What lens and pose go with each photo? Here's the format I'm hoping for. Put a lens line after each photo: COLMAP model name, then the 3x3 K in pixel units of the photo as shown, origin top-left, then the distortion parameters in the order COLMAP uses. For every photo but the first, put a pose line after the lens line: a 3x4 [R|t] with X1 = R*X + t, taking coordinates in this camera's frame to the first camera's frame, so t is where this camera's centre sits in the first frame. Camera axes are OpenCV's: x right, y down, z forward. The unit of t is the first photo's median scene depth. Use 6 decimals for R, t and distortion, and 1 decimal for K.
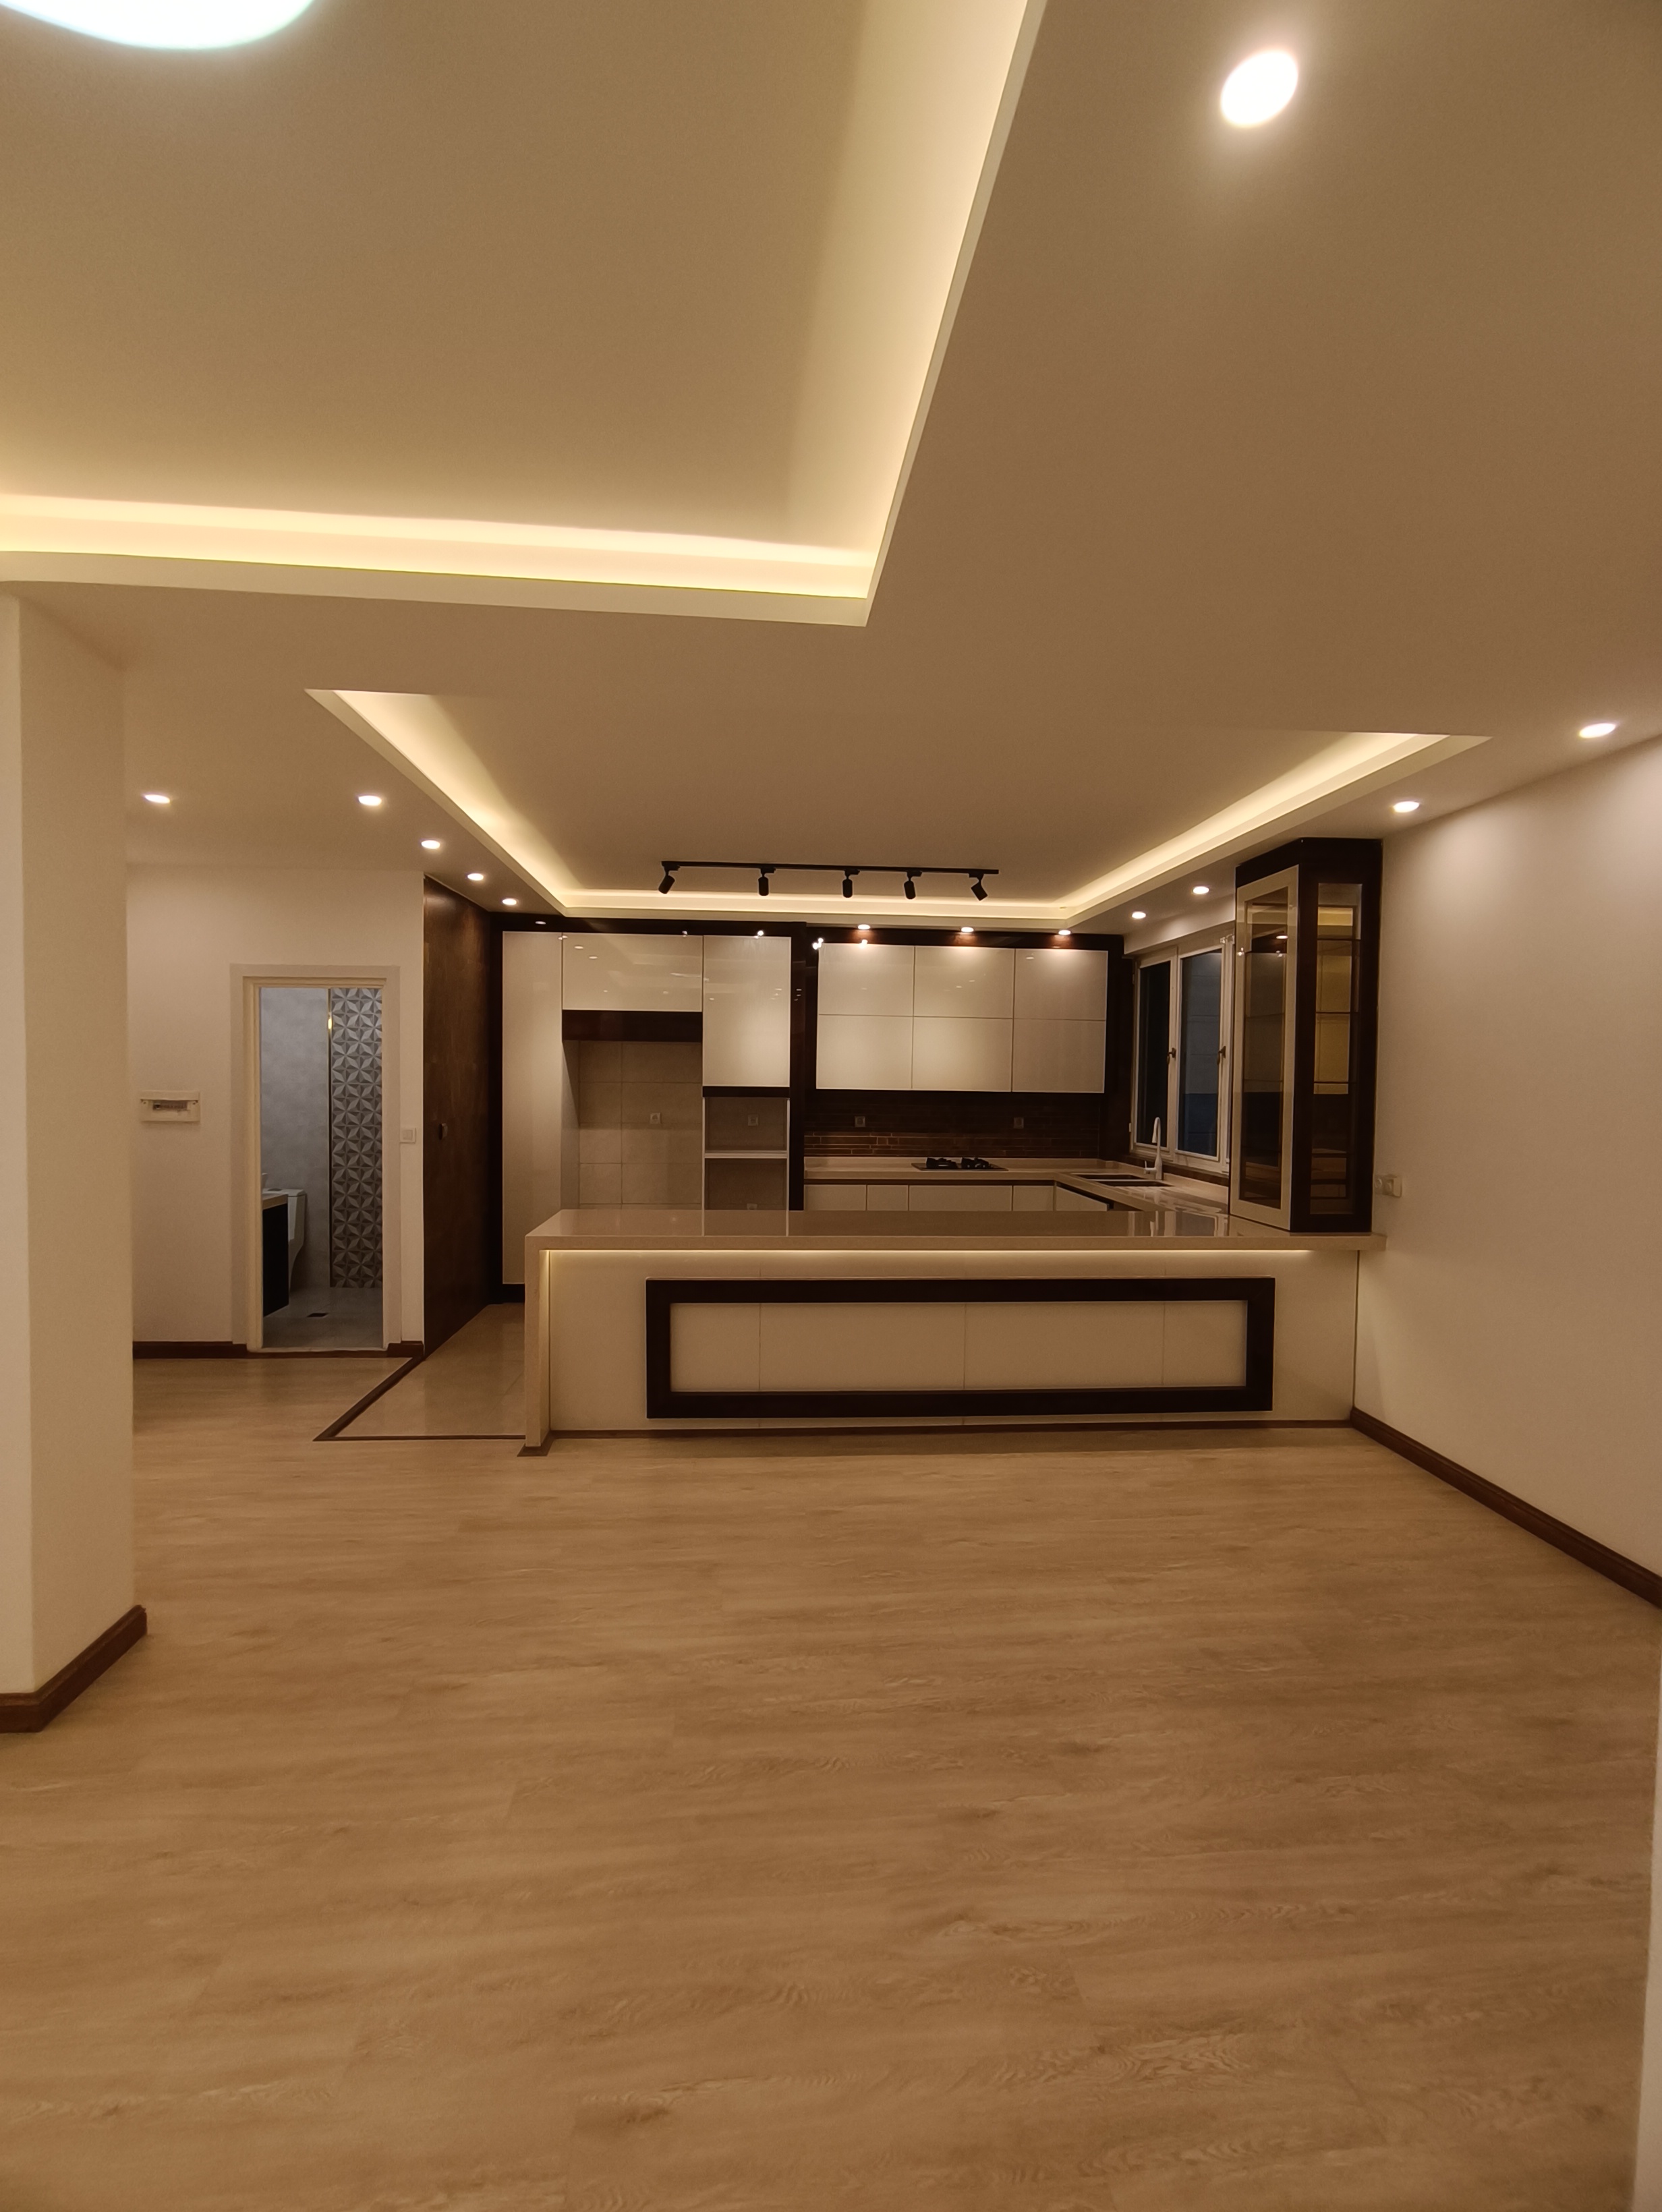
lens RADIAL K [[1011.2, 0, 829.2], [0, 1011.2, 1111.3], [0, 0, 1]] dist [0.003302, 0.001479]
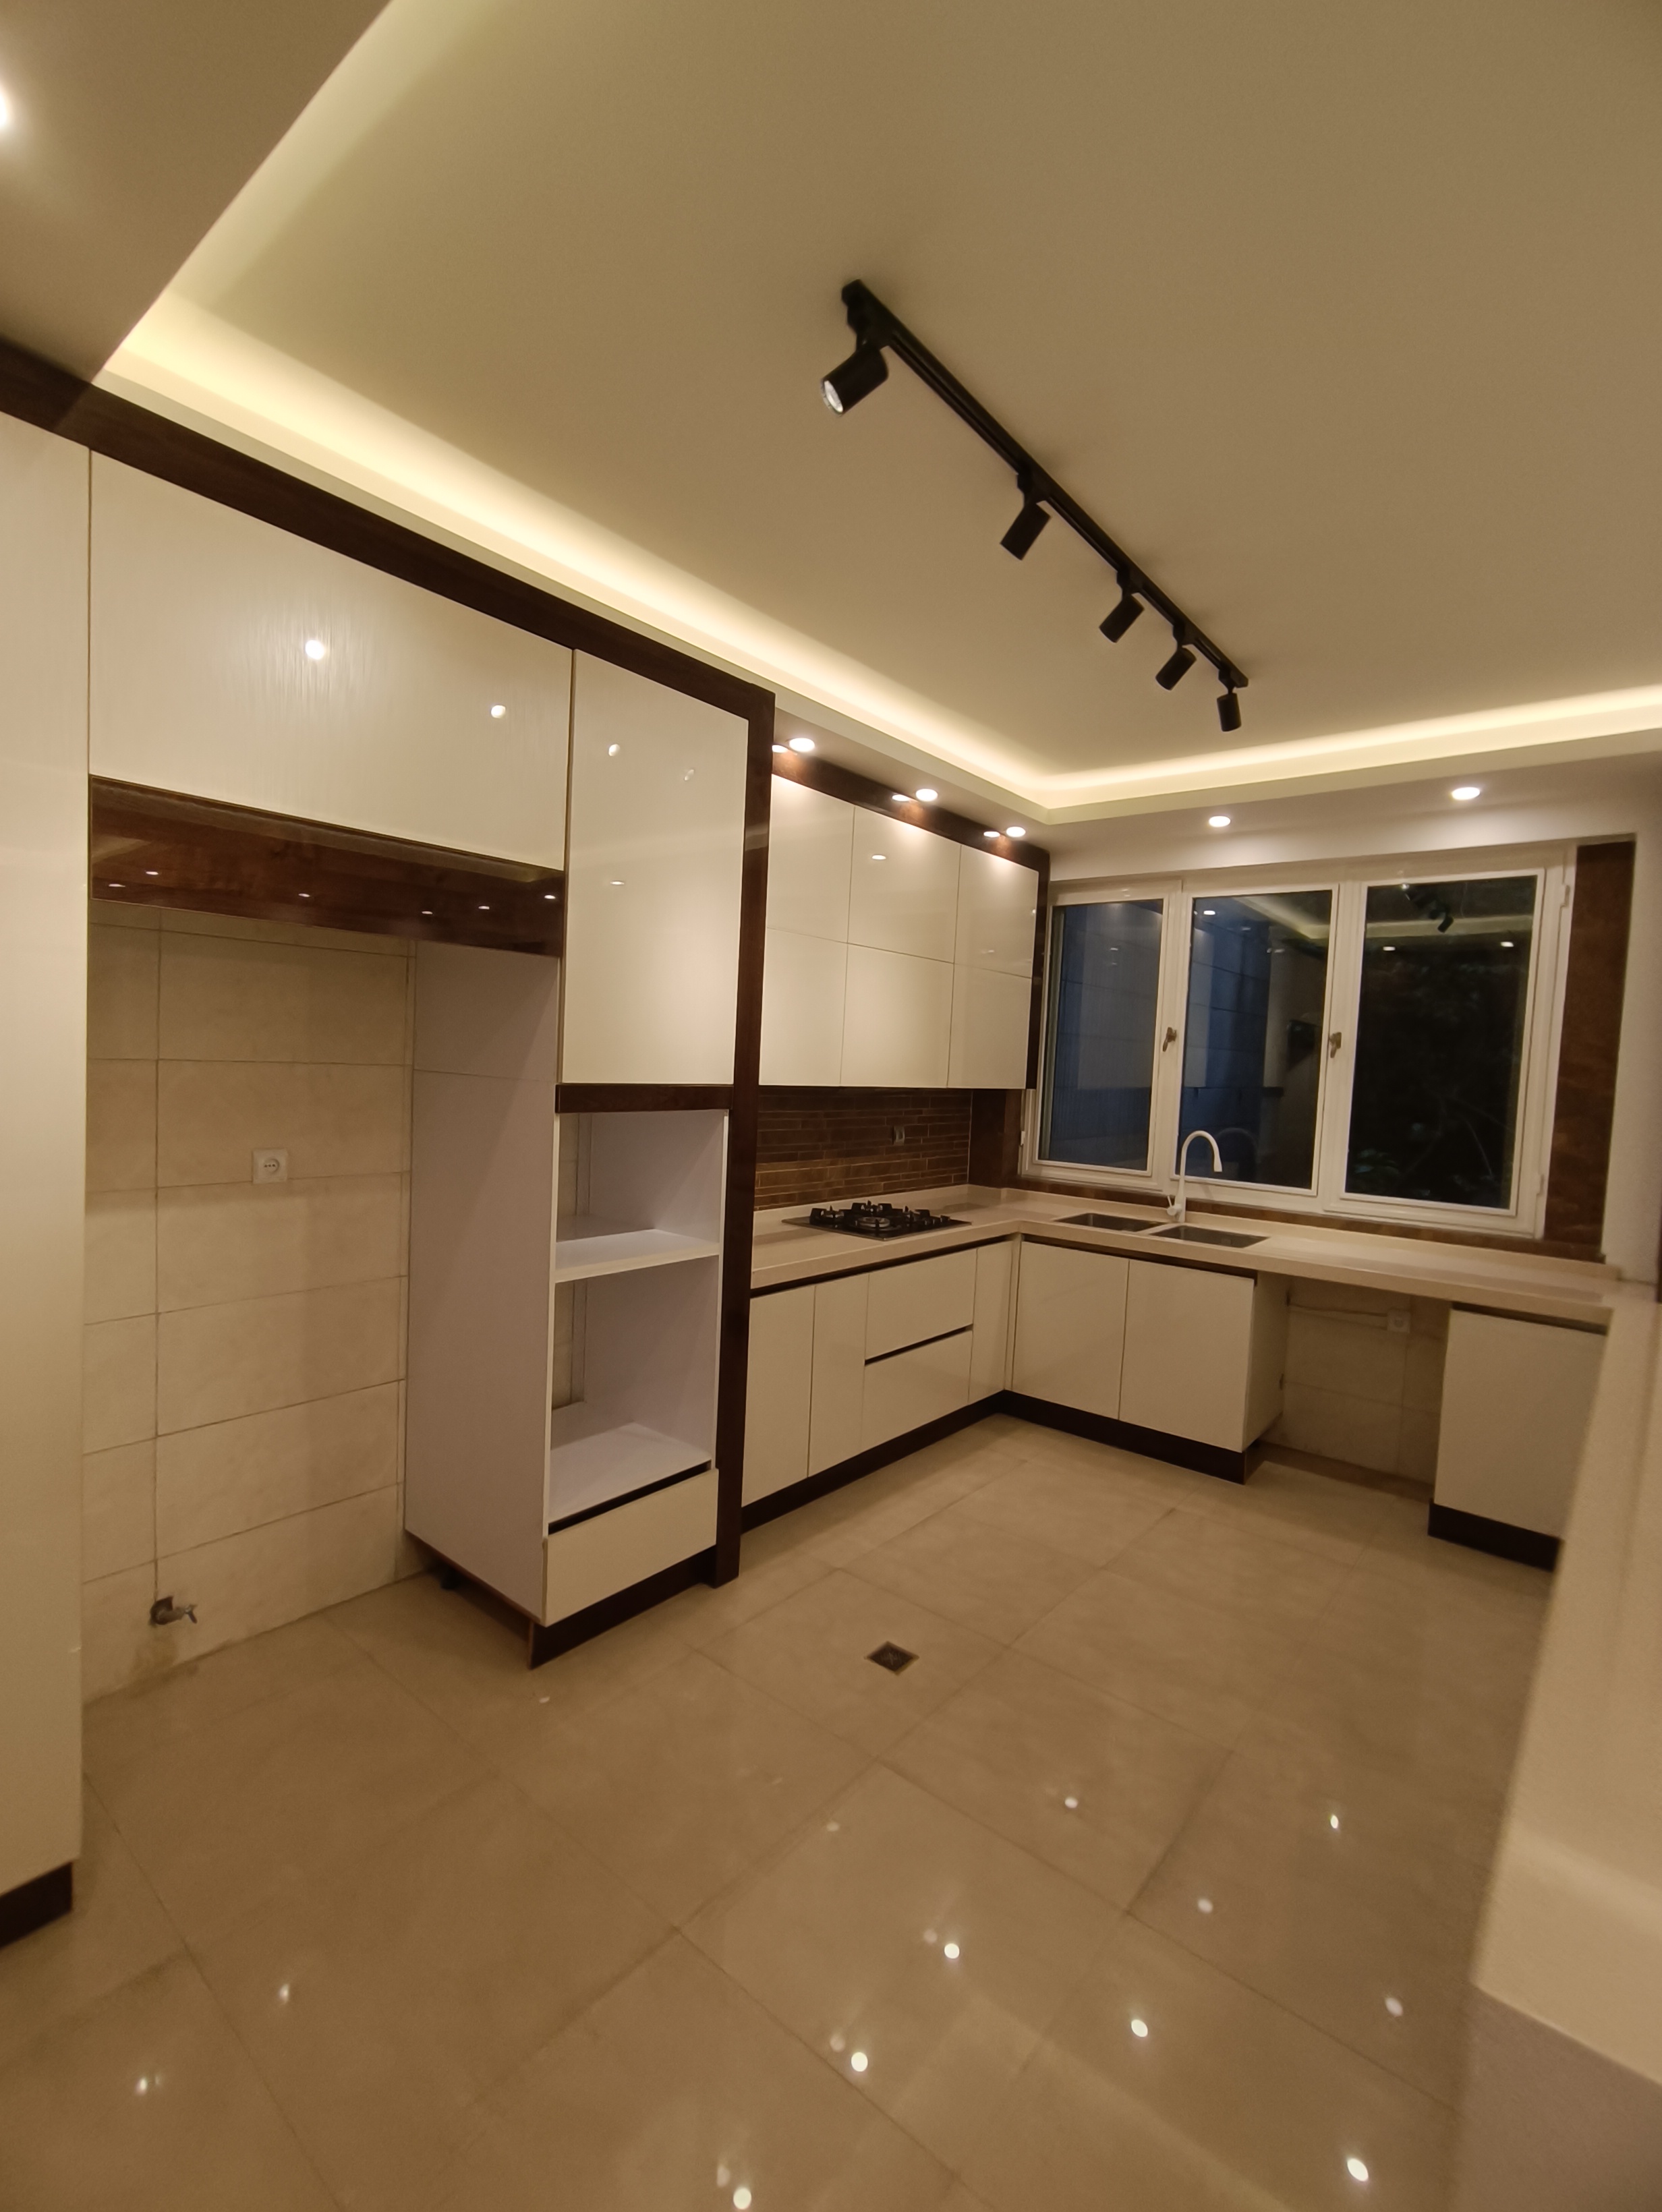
lens RADIAL K [[1011.2, 0, 836.3], [0, 1011.2, 1108.2], [0, 0, 1]] dist [0.003302, 0.001479]
pose [[0.685826, -0.017562, 0.727554, -0.307384], [-0.010081, 0.999384, 0.033627, -0.027584], [-0.727696, -0.030397, 0.685226, 0.670147]]
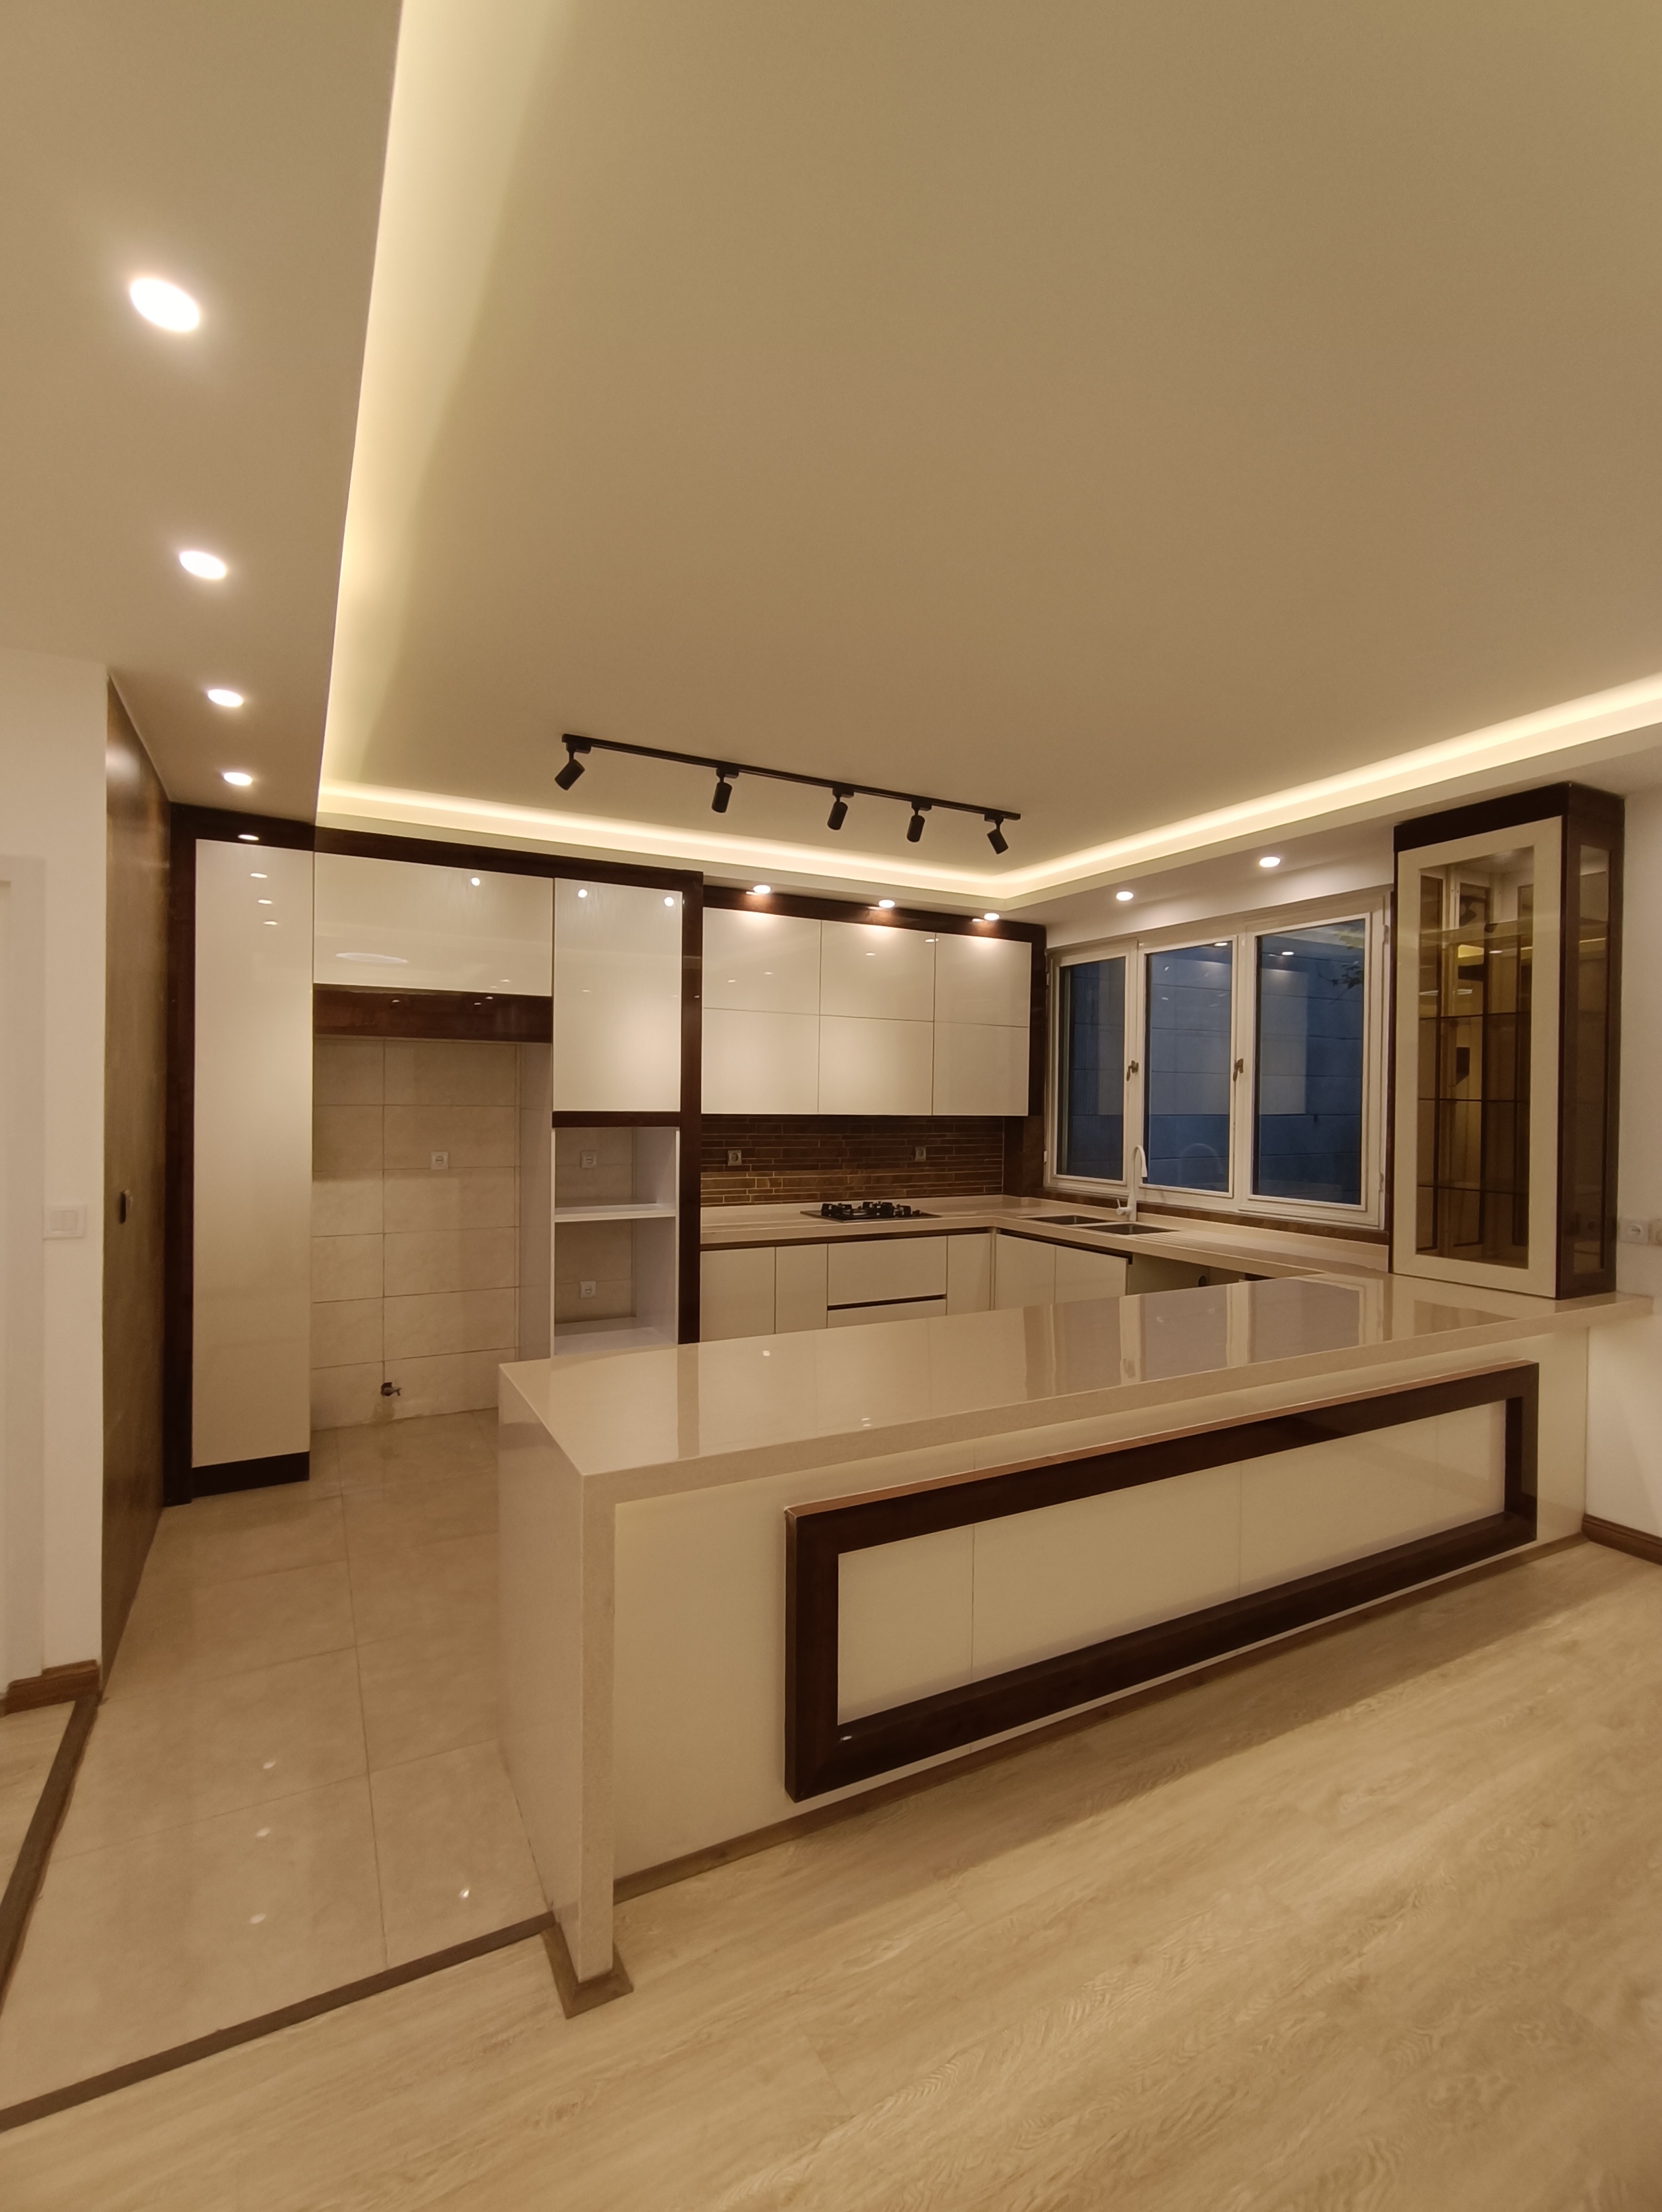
lens RADIAL K [[1011.2, 0, 829.1], [0, 1011.2, 1103.9], [0, 0, 1]] dist [0.003302, 0.001479]
pose [[0.914144, -0.003642, 0.405374, -0.219468], [0.014561, 0.999609, -0.023856, -0.010789], [-0.405128, 0.027710, 0.913840, 0.330503]]
